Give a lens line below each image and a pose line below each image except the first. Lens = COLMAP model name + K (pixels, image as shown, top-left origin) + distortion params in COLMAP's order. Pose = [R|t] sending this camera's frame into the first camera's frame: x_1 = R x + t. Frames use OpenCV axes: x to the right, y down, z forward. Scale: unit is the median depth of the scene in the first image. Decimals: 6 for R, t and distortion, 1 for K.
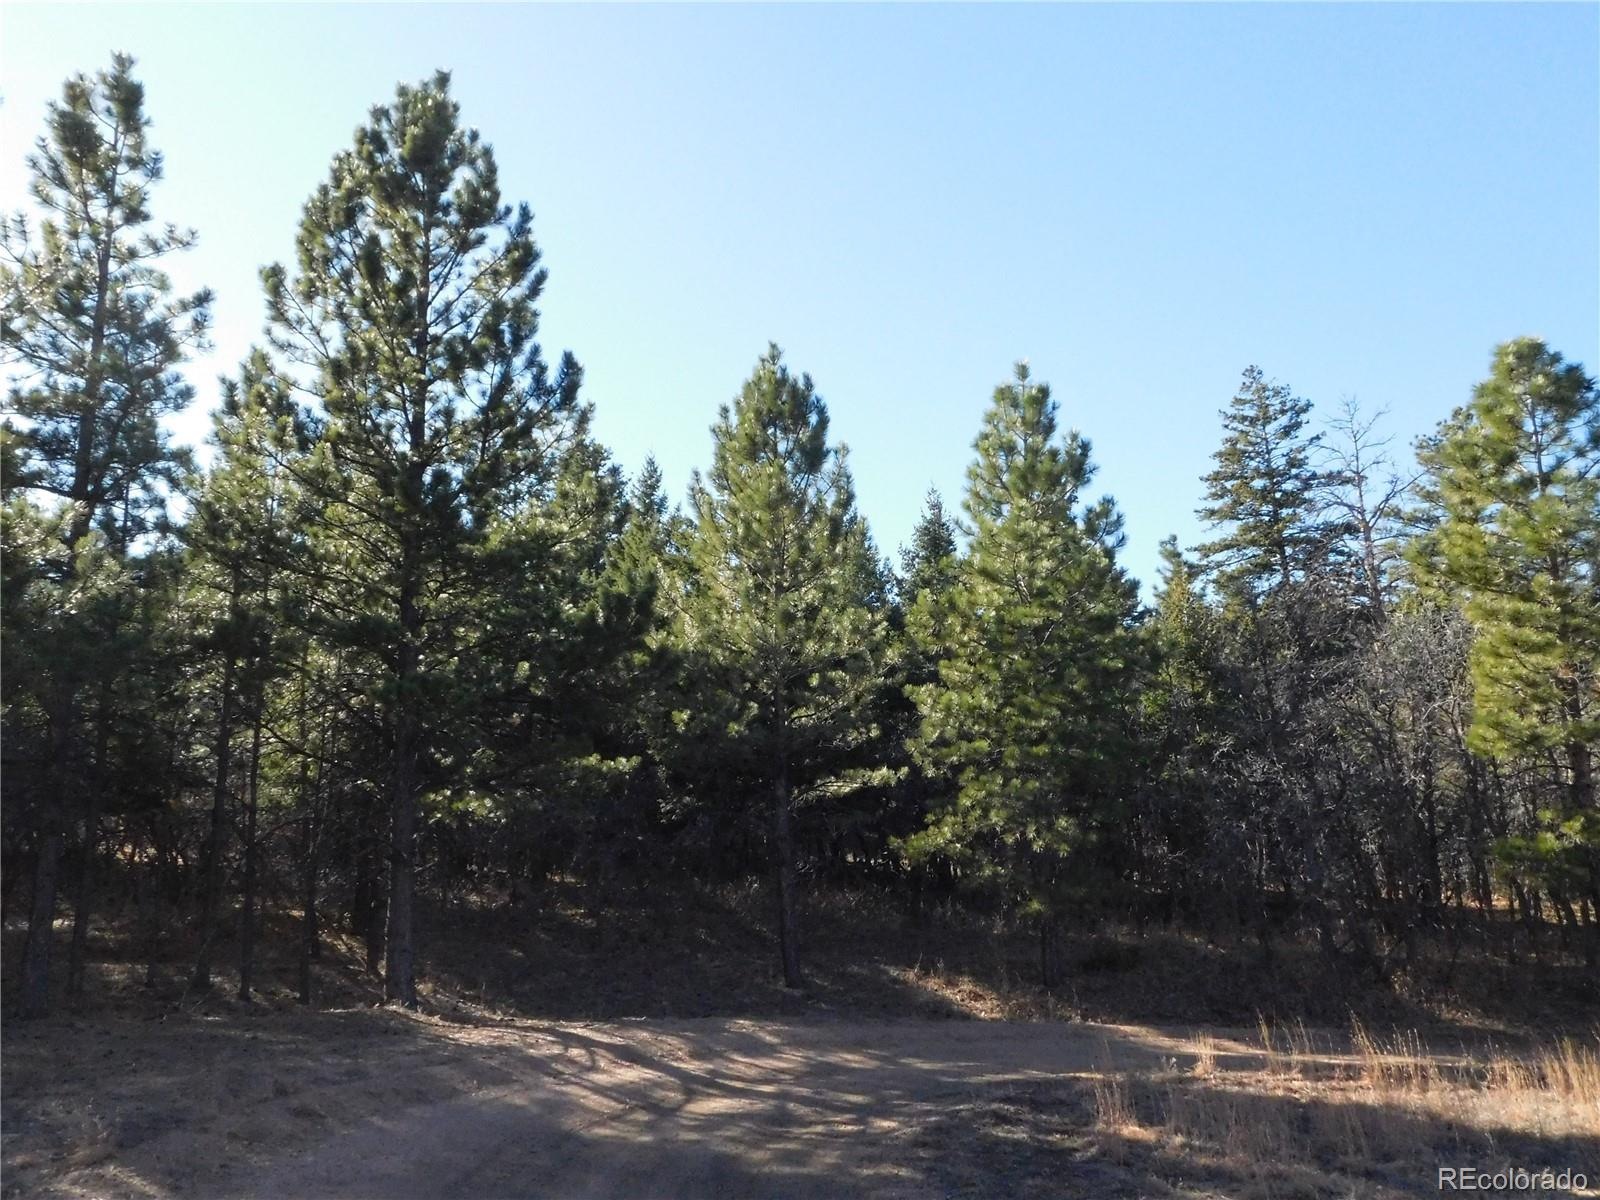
lens RADIAL K [[1416.5, 0, 807.3], [0, 1416.5, 596.1], [0, 0, 1]] dist [-0.006612, -0.007777]
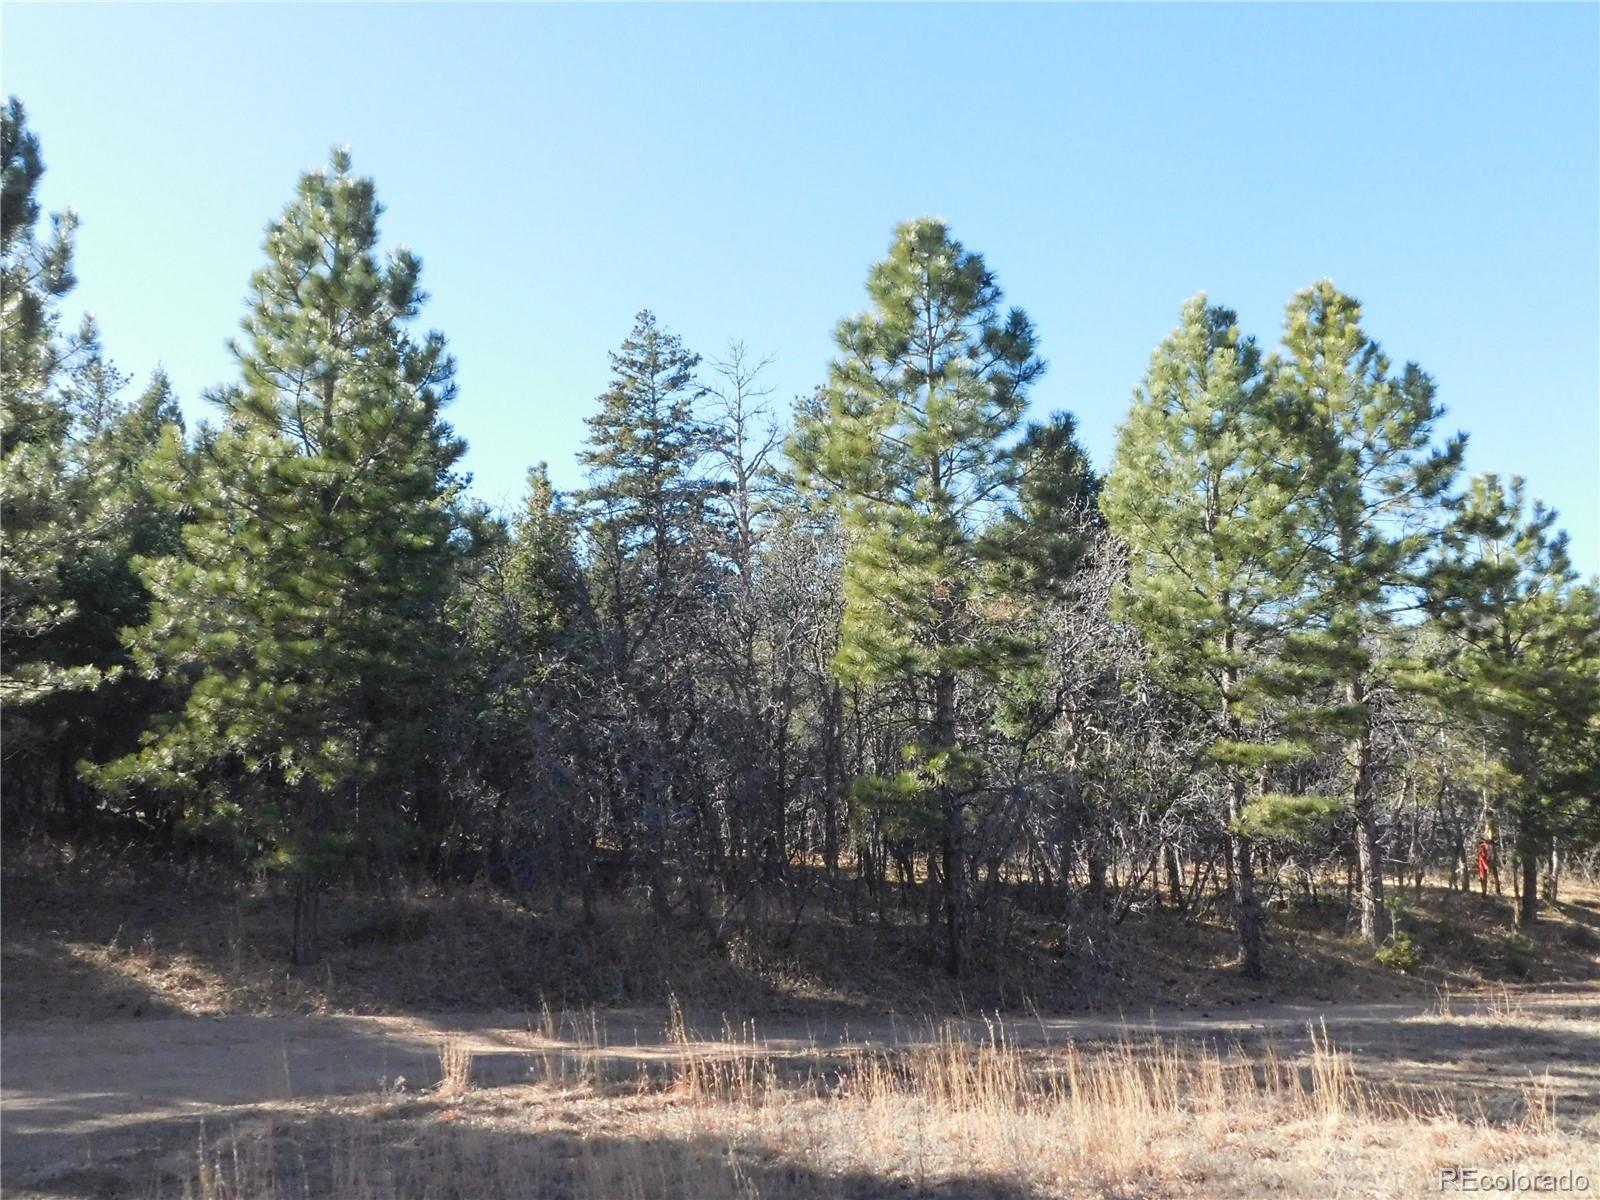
lens RADIAL K [[1416.5, 0, 807.3], [0, 1416.5, 596.1], [0, 0, 1]] dist [-0.006612, -0.007777]
pose [[0.907160, 0.075469, 0.413963, 0.086856], [-0.083854, 0.996476, 0.002091, 0.054950], [-0.412347, -0.036610, 0.910291, 0.207804]]
